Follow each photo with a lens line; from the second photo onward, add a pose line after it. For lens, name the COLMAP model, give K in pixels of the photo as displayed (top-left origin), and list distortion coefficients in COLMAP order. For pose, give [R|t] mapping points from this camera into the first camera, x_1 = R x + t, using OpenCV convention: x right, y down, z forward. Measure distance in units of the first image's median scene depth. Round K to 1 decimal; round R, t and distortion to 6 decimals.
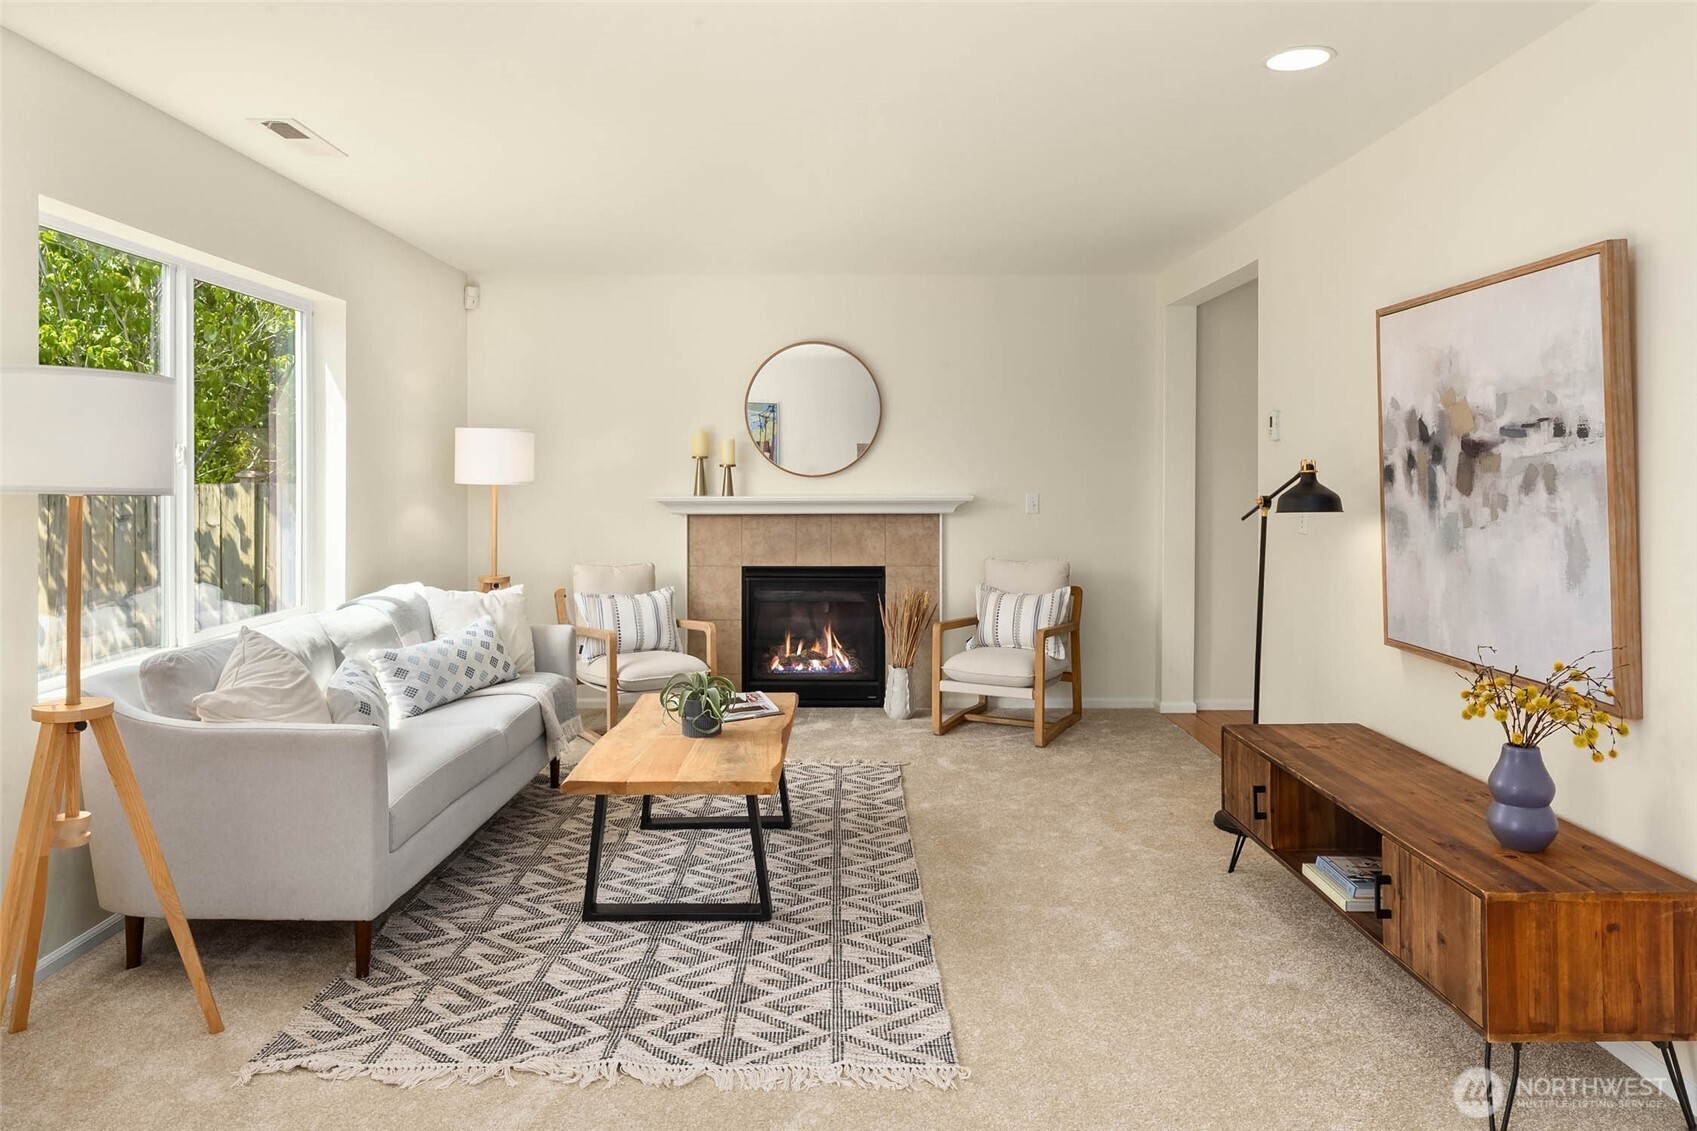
lens RADIAL K [[1241.4, 0, 809.4], [0, 1241.4, 483.6], [0, 0, 1]] dist [0.017810, -0.013012]
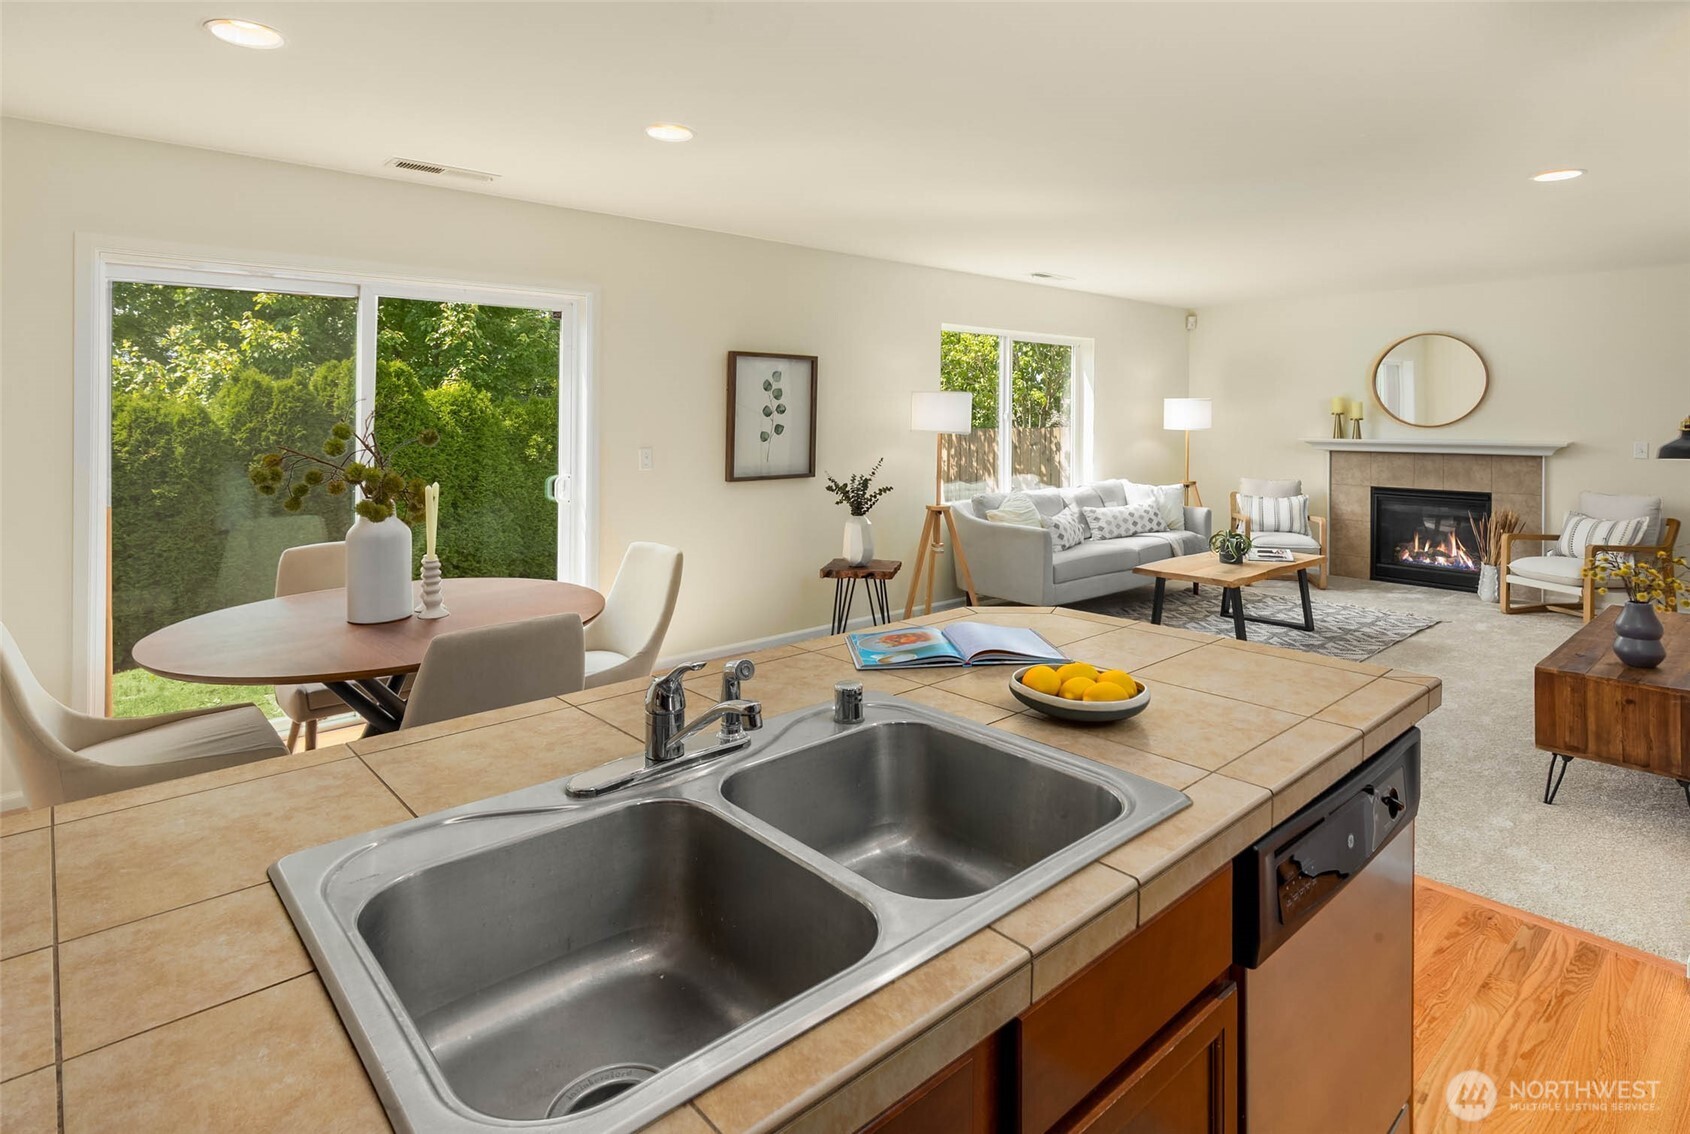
lens RADIAL K [[843.2, 0, 771.1], [0, 843.2, 414.1], [0, 0, 1]] dist [-0.002059, 0.000816]
pose [[0.640100, -0.001124, -0.768291, 0.312206], [-0.009454, 0.999912, -0.009339, -0.005664], [0.768233, 0.013242, 0.640033, -0.256049]]
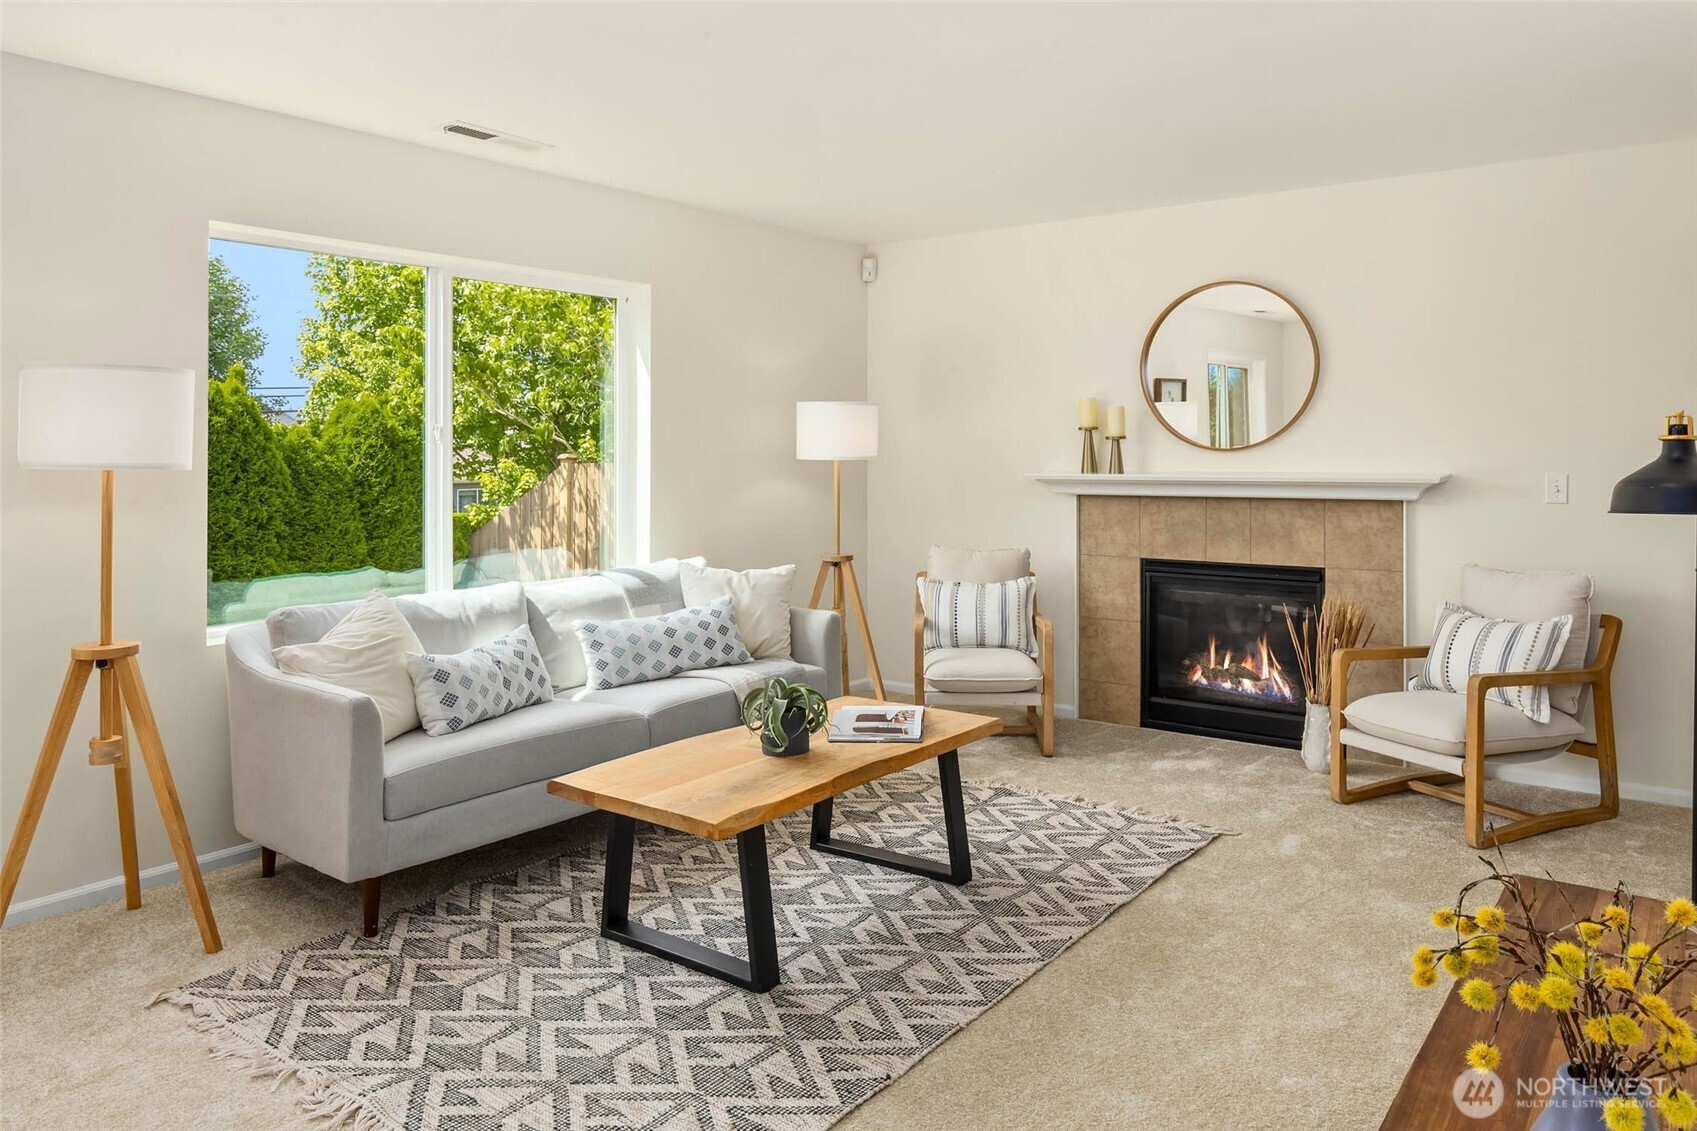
lens RADIAL K [[1197.7, 0, 709.2], [0, 1197.7, 451.1], [0, 0, 1]] dist [0.003953, -0.005340]
pose [[0.775752, -0.003801, -0.631026, 0.269365], [-0.000623, 0.999977, -0.006790, 0.000277], [0.631037, 0.005660, 0.775732, 0.223756]]
